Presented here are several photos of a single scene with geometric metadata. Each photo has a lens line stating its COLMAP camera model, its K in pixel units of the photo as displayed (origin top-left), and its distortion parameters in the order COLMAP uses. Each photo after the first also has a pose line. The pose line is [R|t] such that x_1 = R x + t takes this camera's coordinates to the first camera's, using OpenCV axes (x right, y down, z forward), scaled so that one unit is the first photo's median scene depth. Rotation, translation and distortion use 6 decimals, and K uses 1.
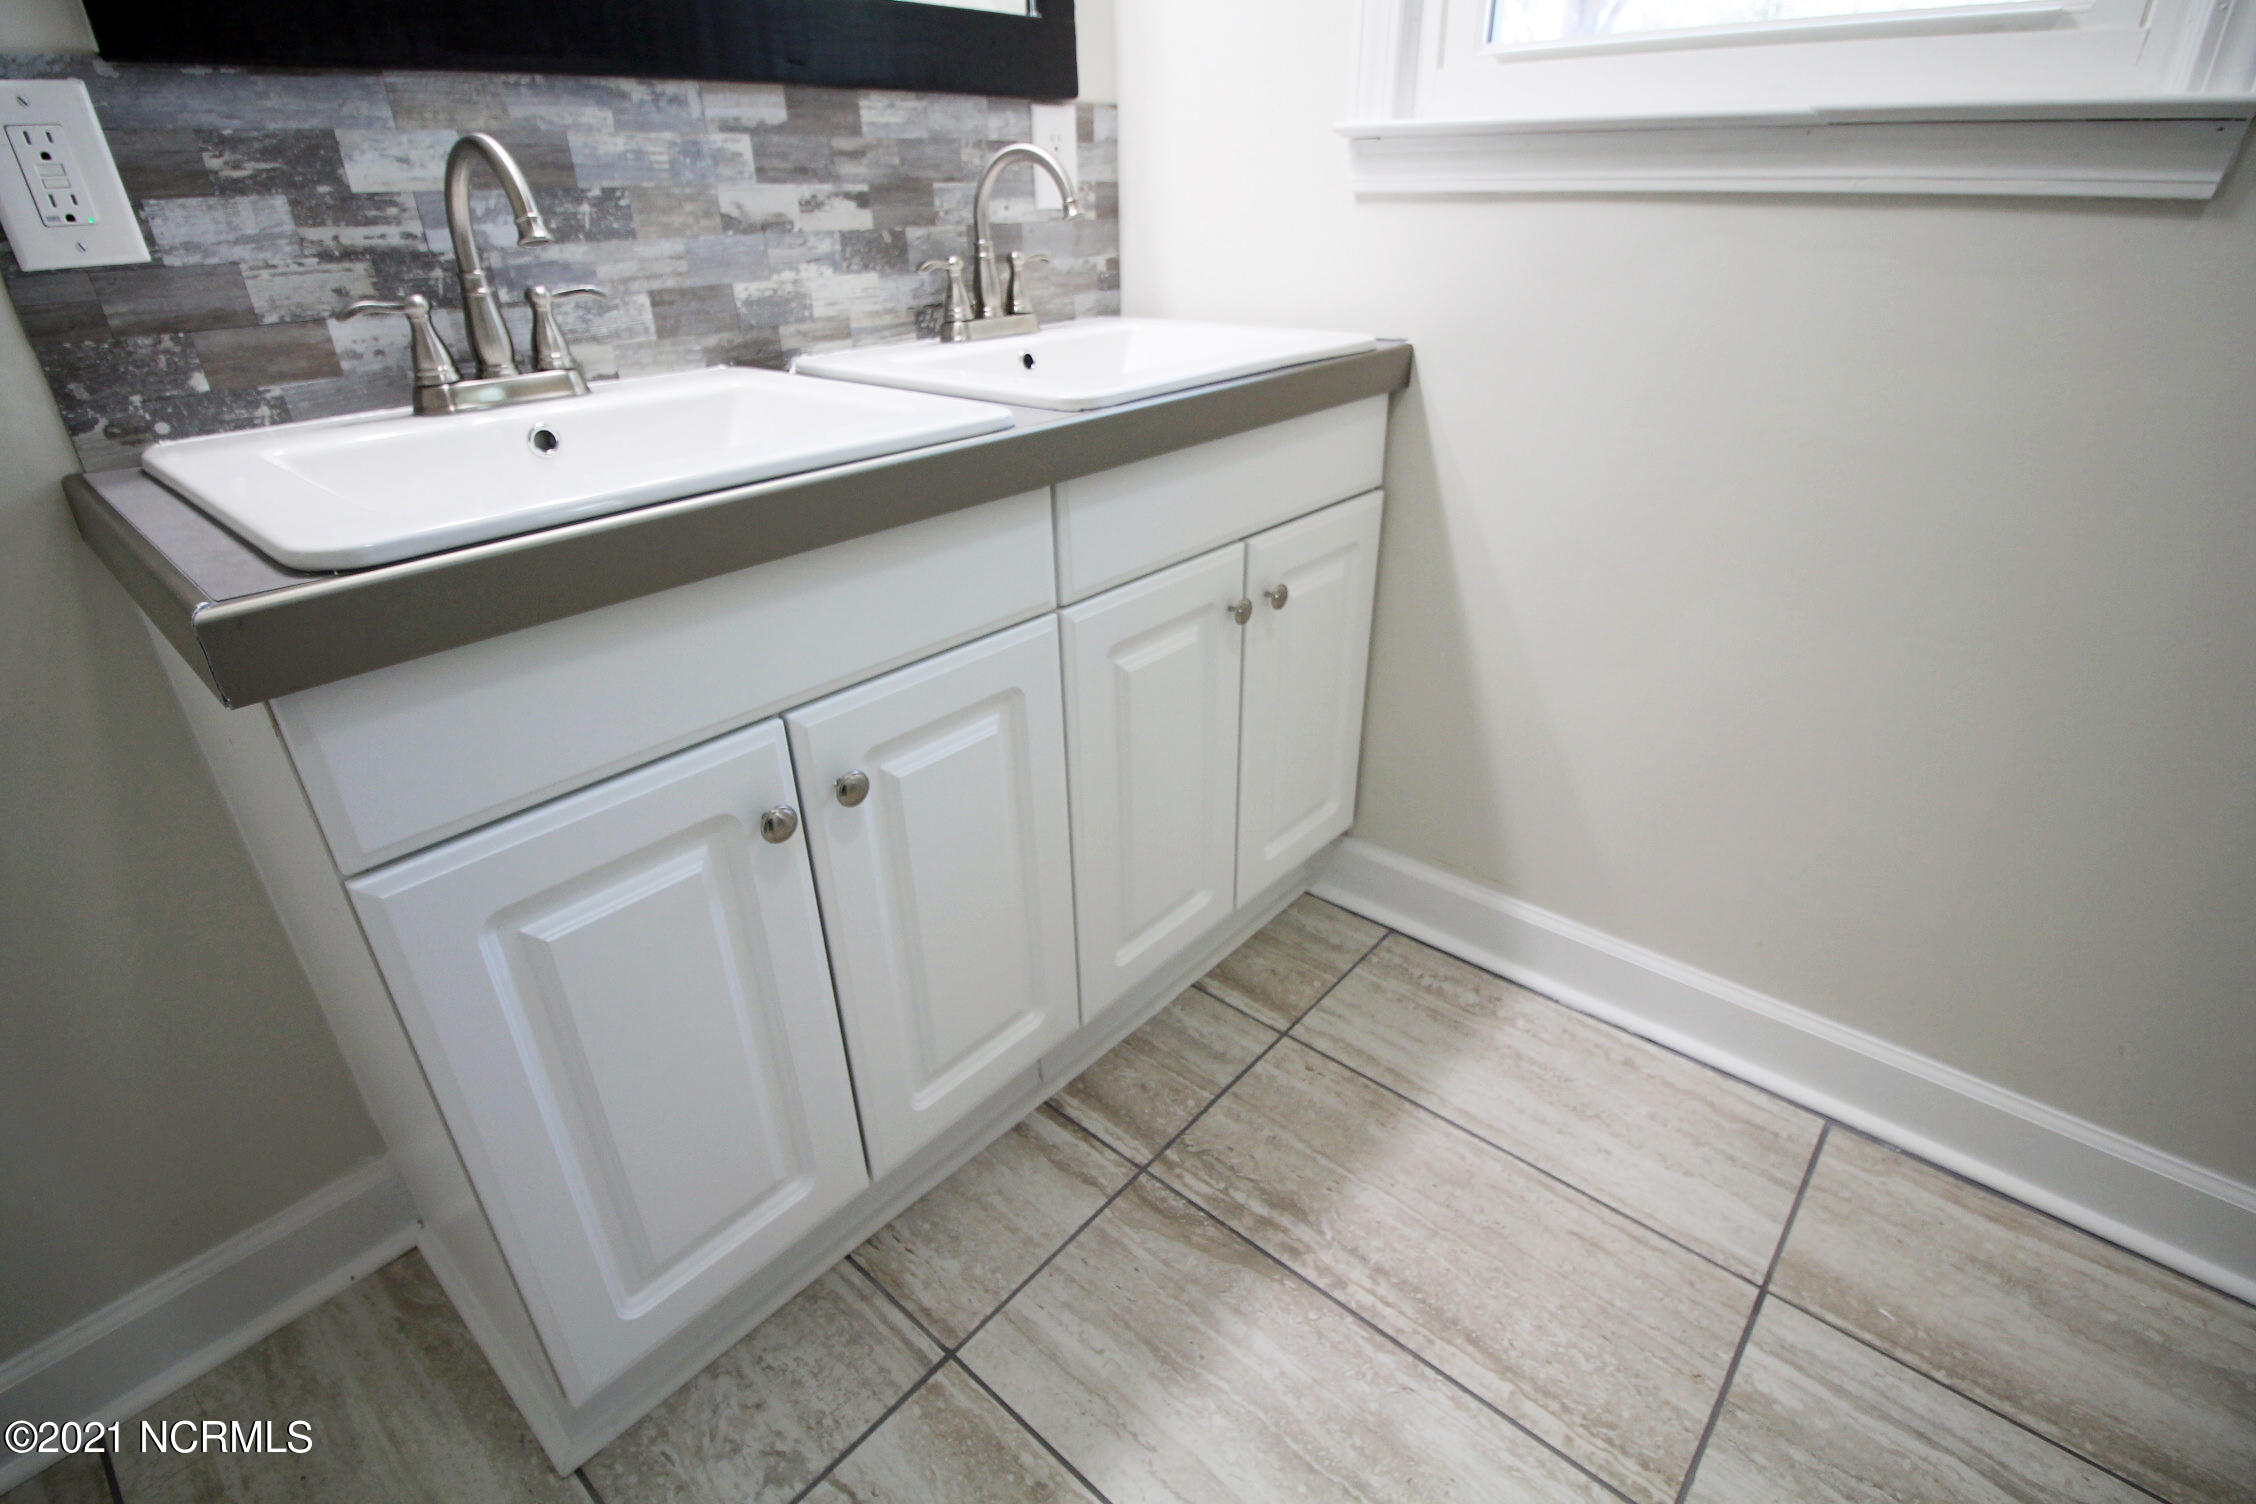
lens RADIAL K [[1081.5, 0, 1143.3], [0, 1081.5, 752.3], [0, 0, 1]] dist [-0.002295, -0.010478]
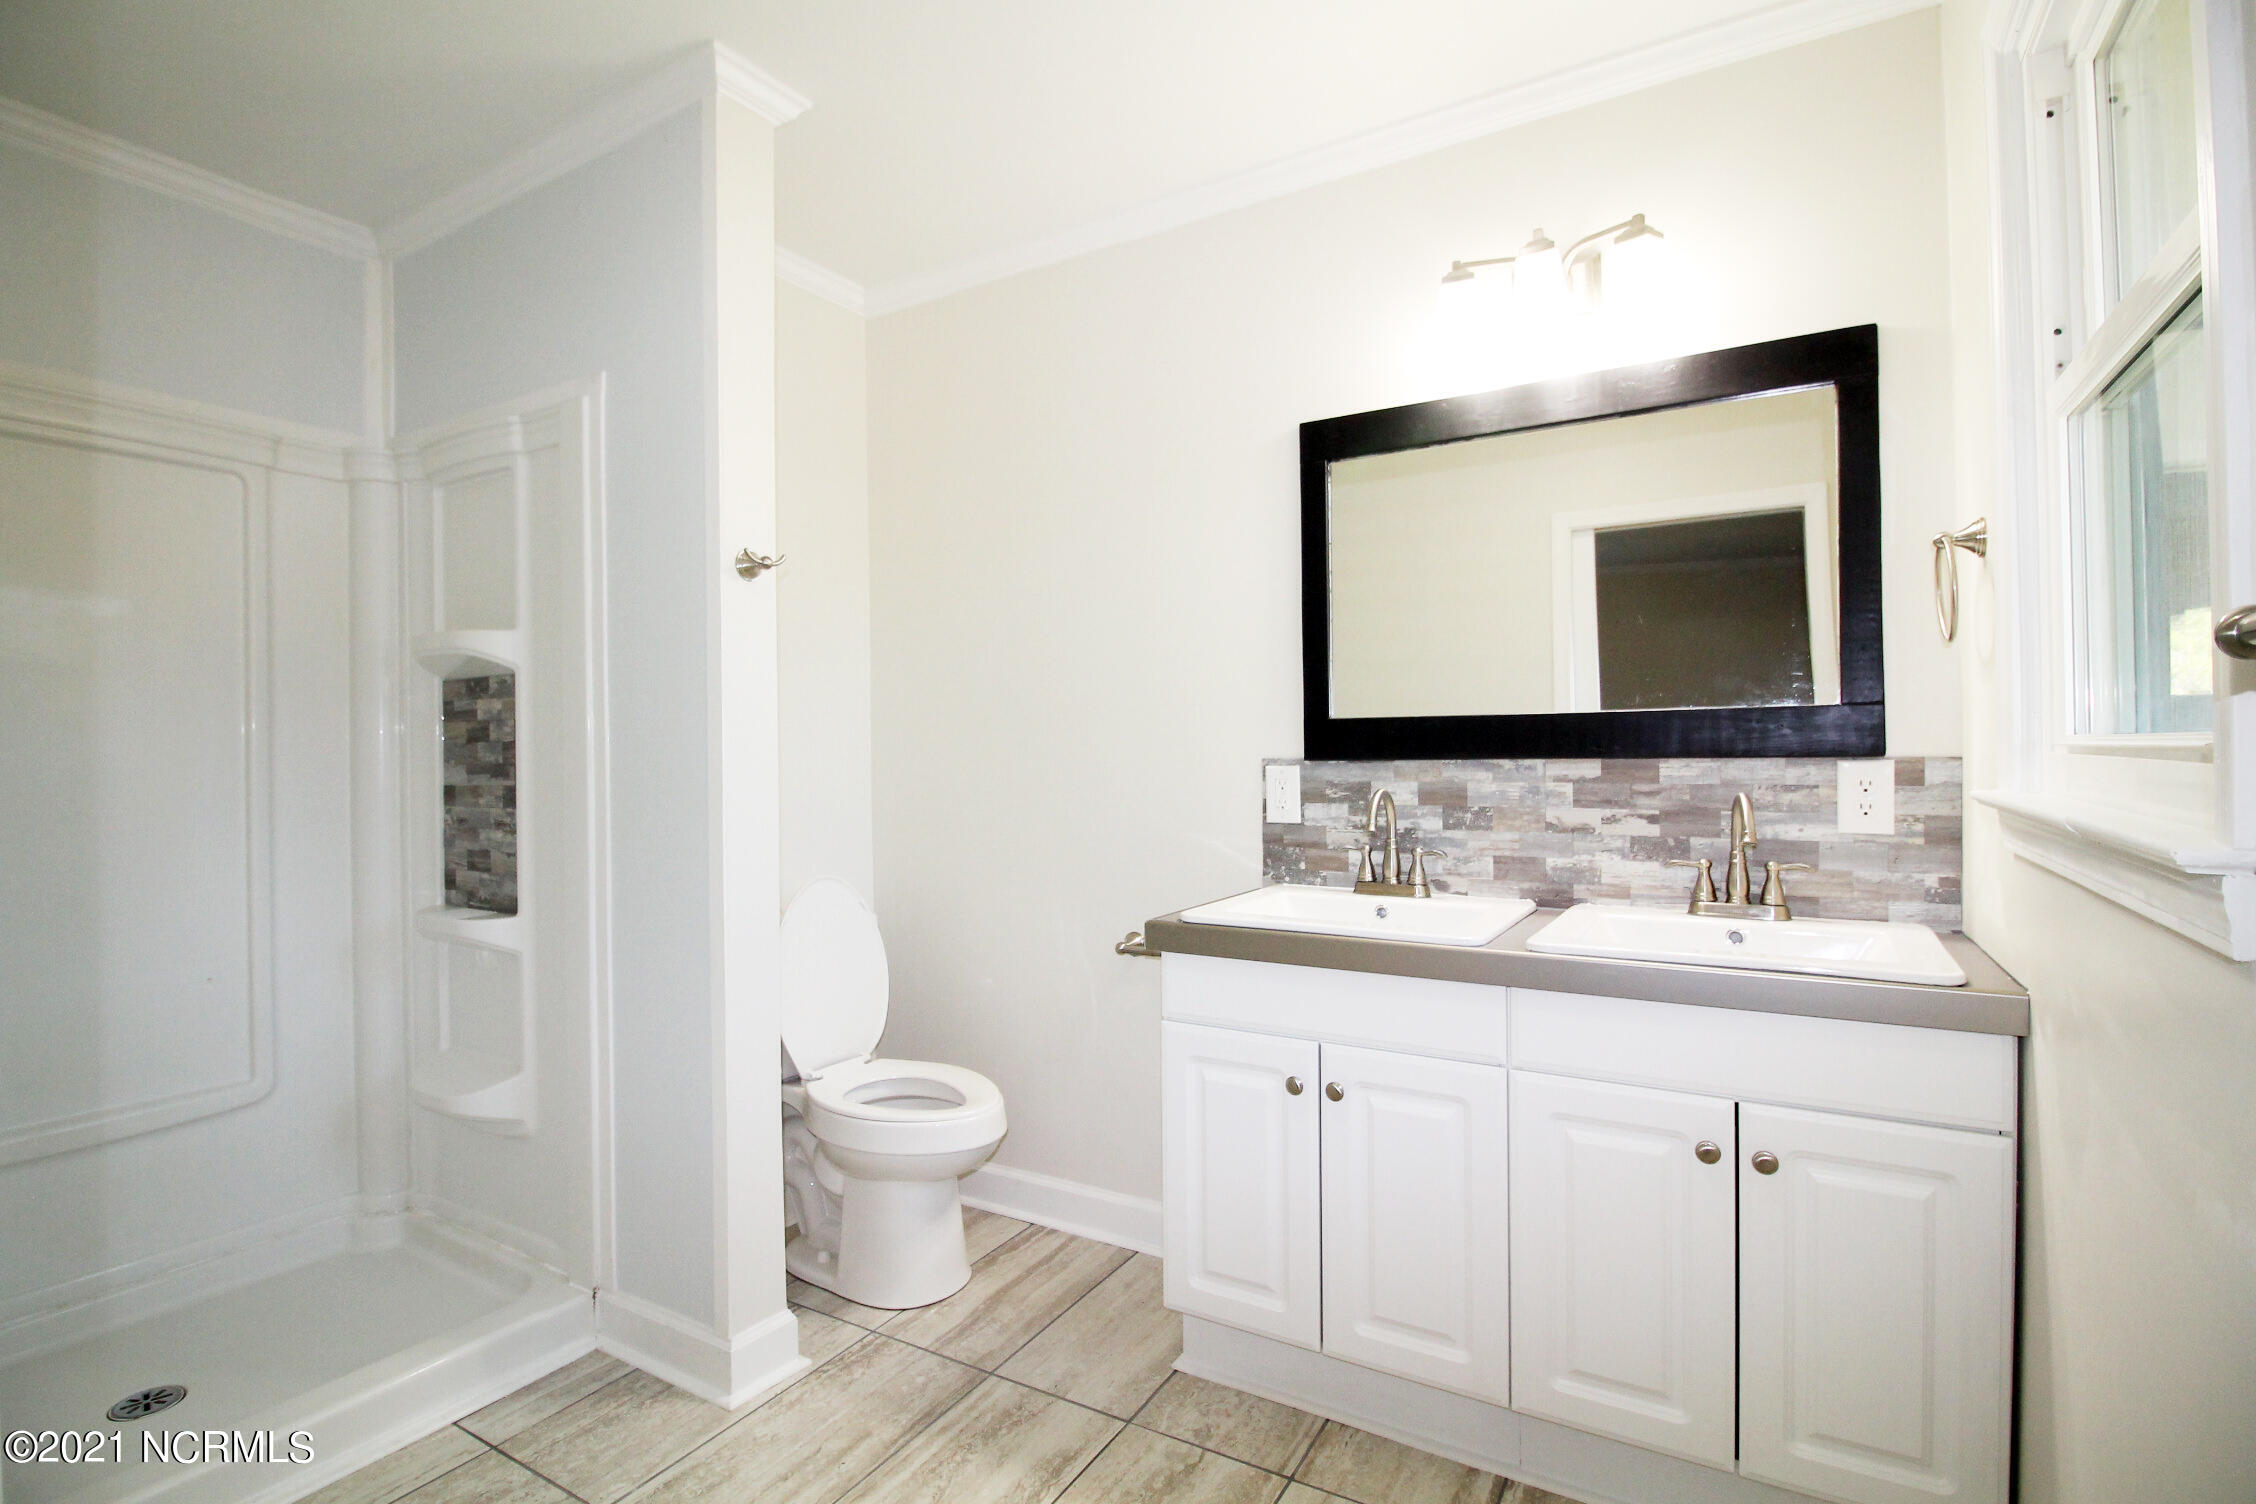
lens RADIAL K [[1081.5, 0, 1122.0], [0, 1081.5, 743.5], [0, 0, 1]] dist [-0.002295, -0.010478]
pose [[0.176703, 0.006985, -0.984239, 1.234101], [-0.452927, 0.888386, -0.075010, -0.157435], [0.873861, 0.459043, 0.160144, 0.033950]]
